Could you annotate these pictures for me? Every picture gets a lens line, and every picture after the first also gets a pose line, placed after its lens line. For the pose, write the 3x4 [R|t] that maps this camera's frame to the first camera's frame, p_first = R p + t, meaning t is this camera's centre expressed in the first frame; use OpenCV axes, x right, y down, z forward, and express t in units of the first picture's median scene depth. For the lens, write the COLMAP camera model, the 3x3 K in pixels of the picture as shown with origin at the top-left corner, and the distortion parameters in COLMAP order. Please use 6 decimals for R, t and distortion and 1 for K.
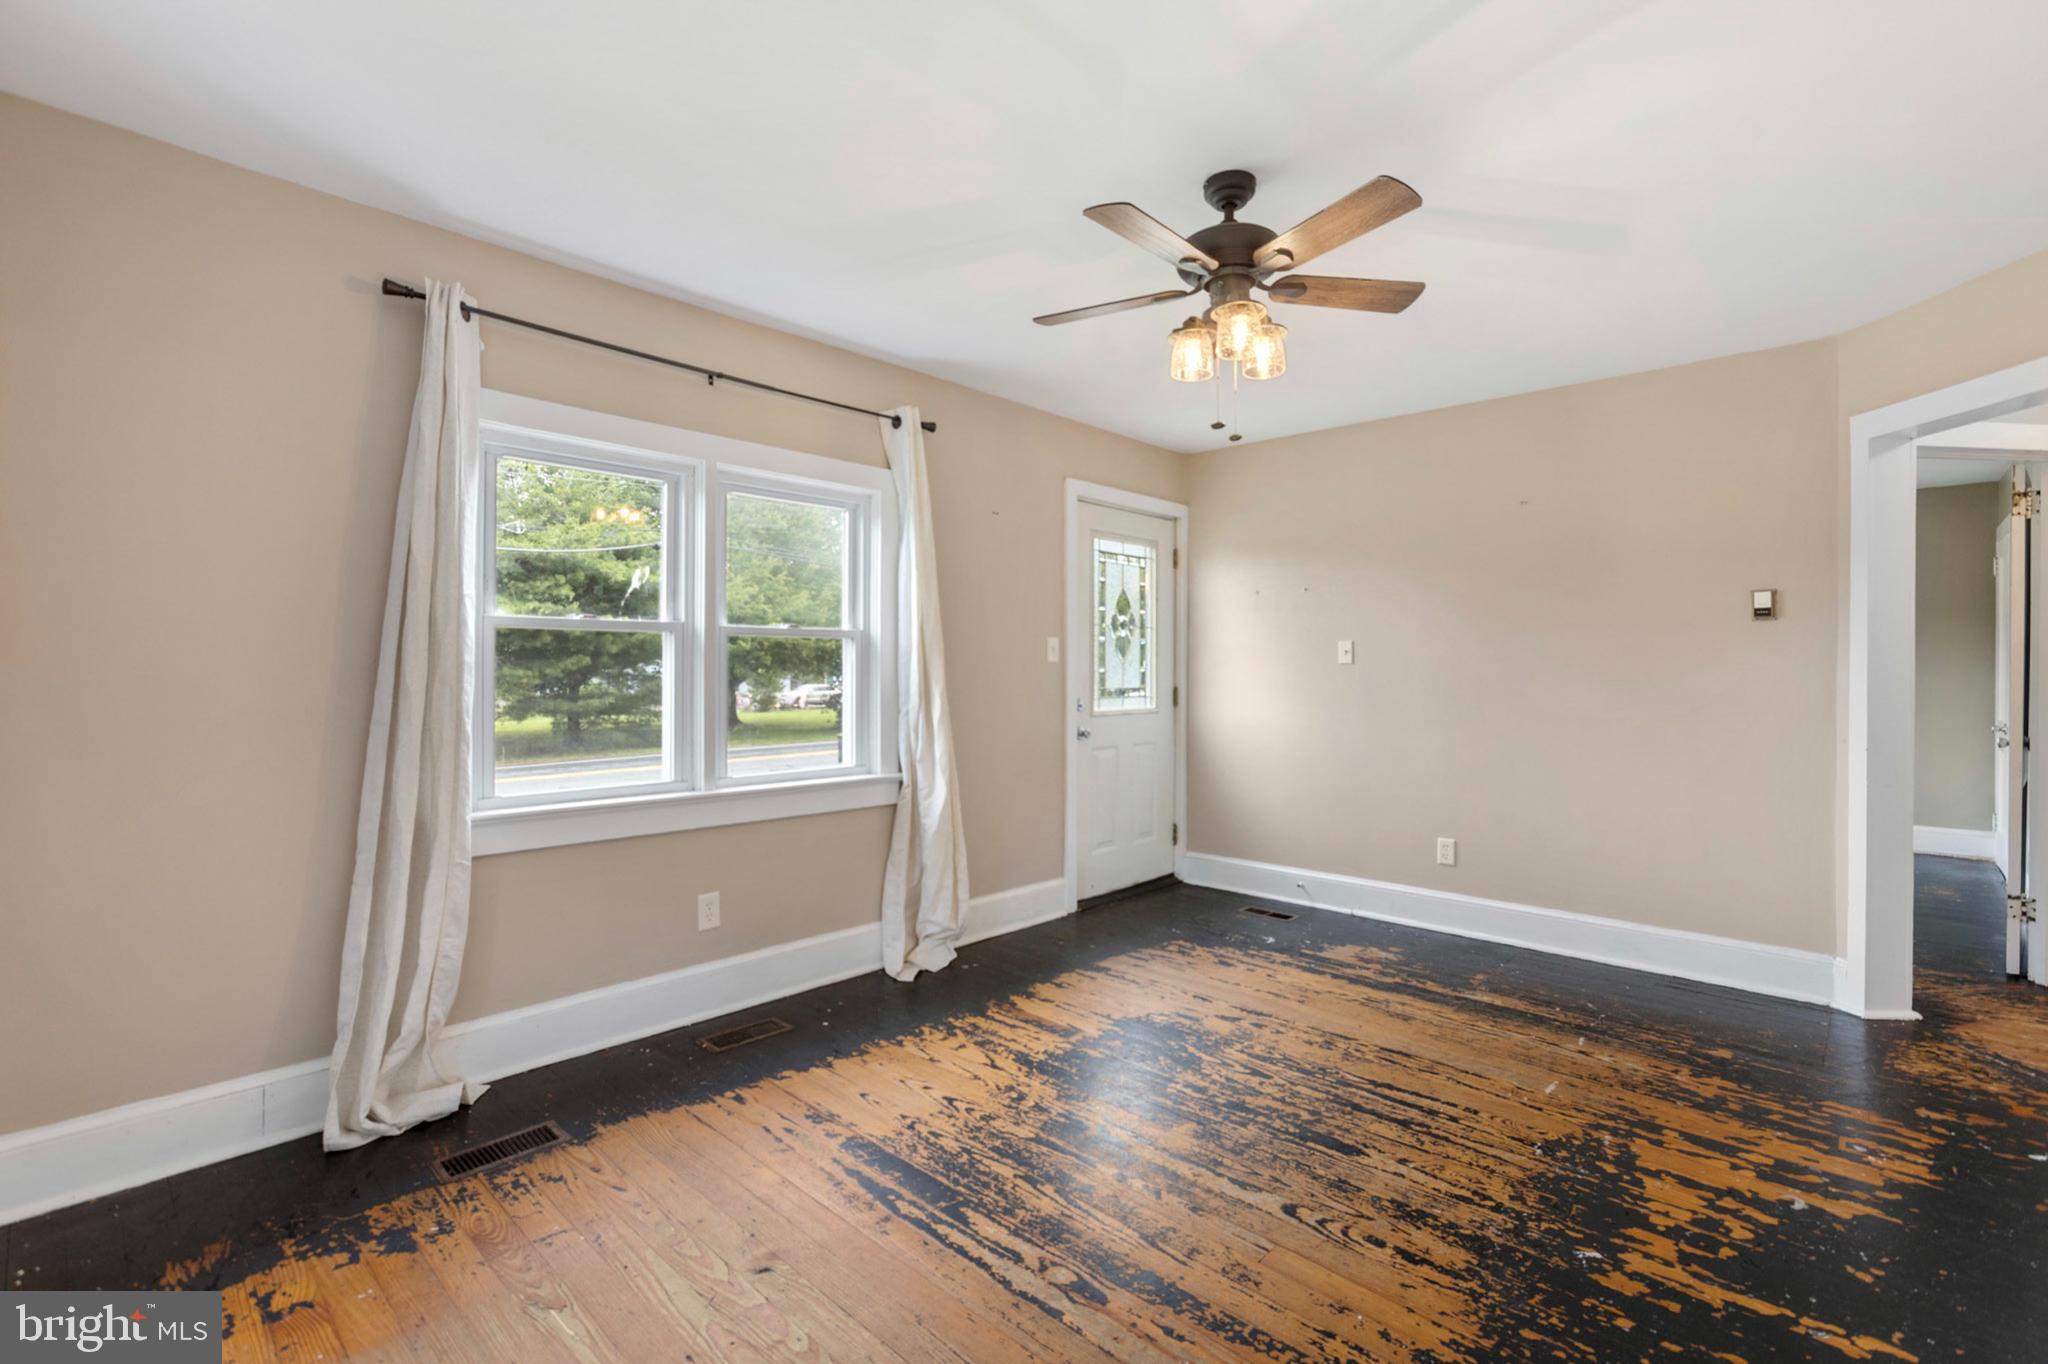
lens RADIAL K [[917.9, 0, 1014.8], [0, 917.9, 669.8], [0, 0, 1]] dist [-0.020714, -0.000293]
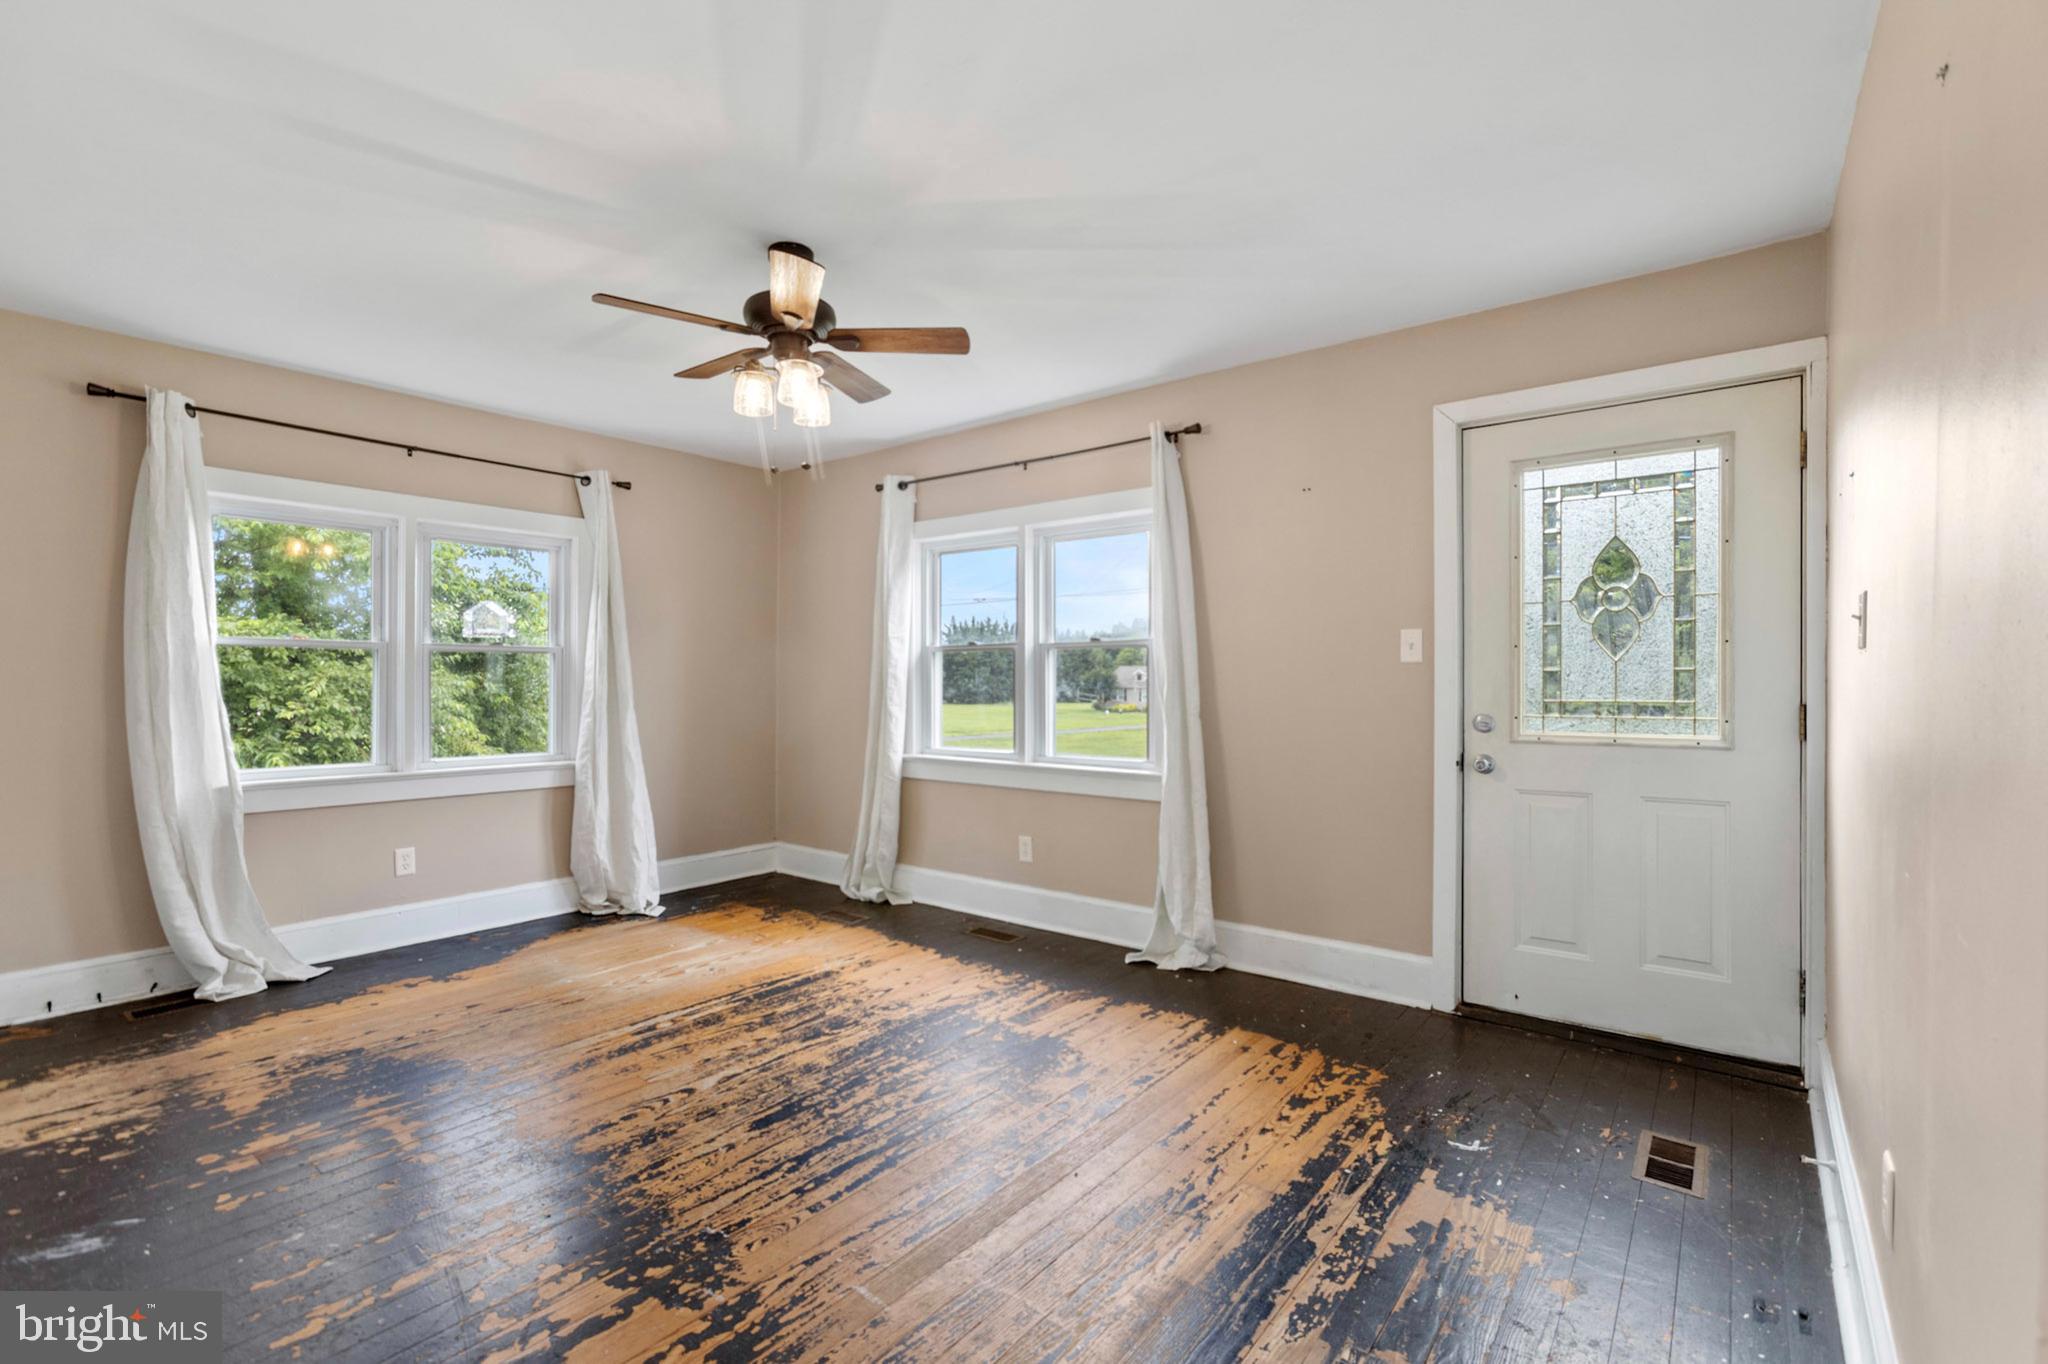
lens RADIAL K [[909.9, 0, 1026.3], [0, 909.9, 673.0], [0, 0, 1]] dist [-0.014401, 0.001145]
pose [[0.095768, -0.004274, -0.995394, 1.329541], [0.005038, 0.999980, -0.003809, 0.003530], [0.995391, -0.004650, 0.095788, 1.103819]]
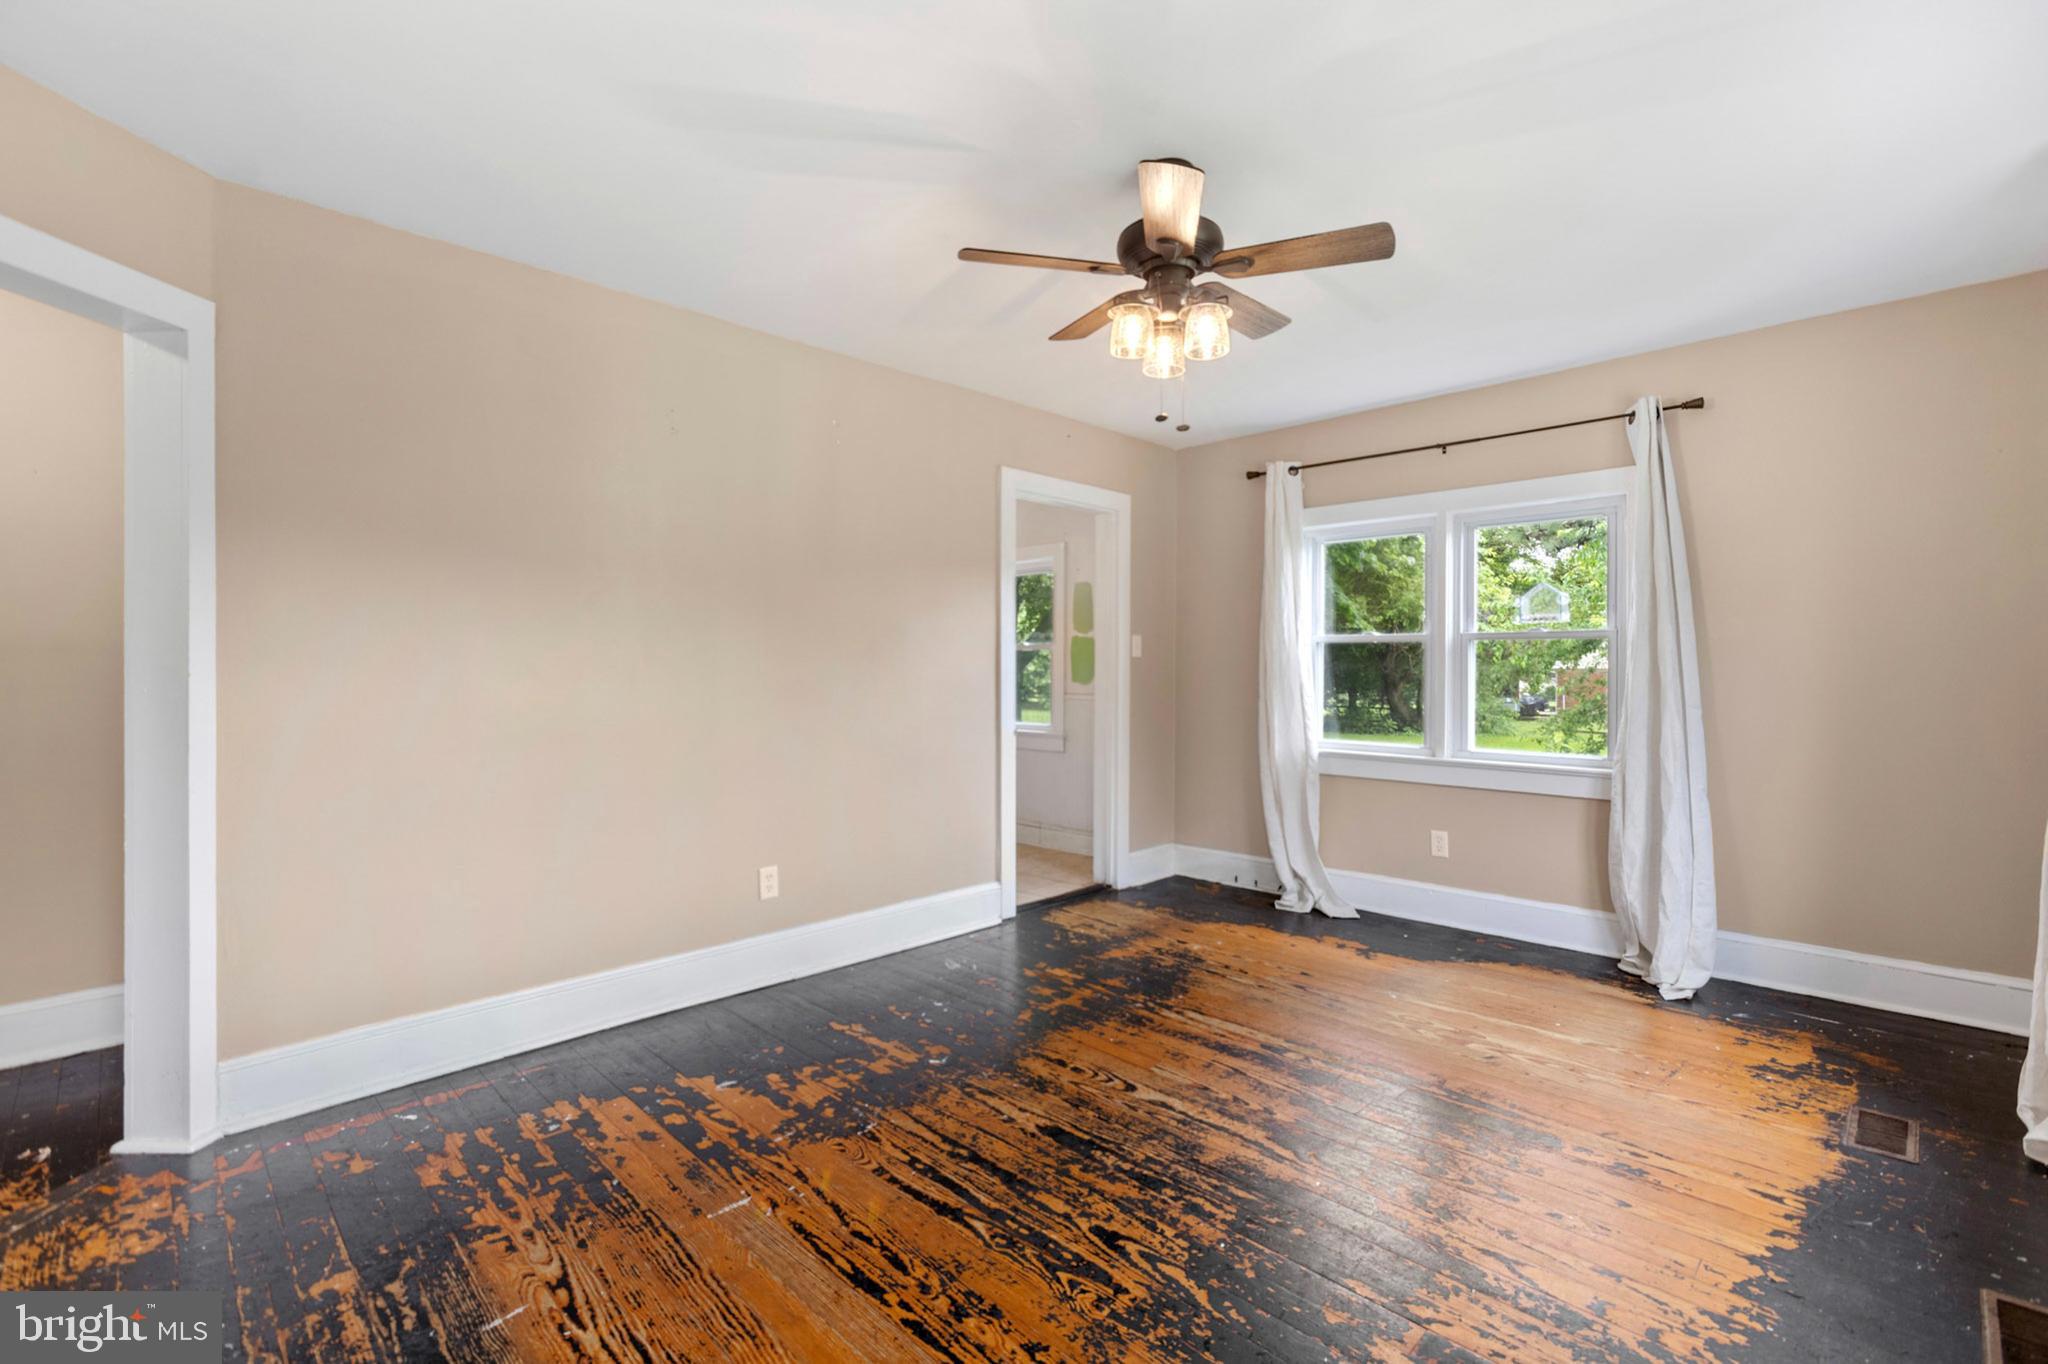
lens RADIAL K [[909.9, 0, 1026.3], [0, 909.9, 673.0], [0, 0, 1]] dist [-0.014401, 0.001145]
pose [[-0.999778, 0.000710, 0.021058, 0.341485], [0.000770, 0.999996, 0.002852, 0.007569], [-0.021056, 0.002868, -0.999774, 1.842694]]
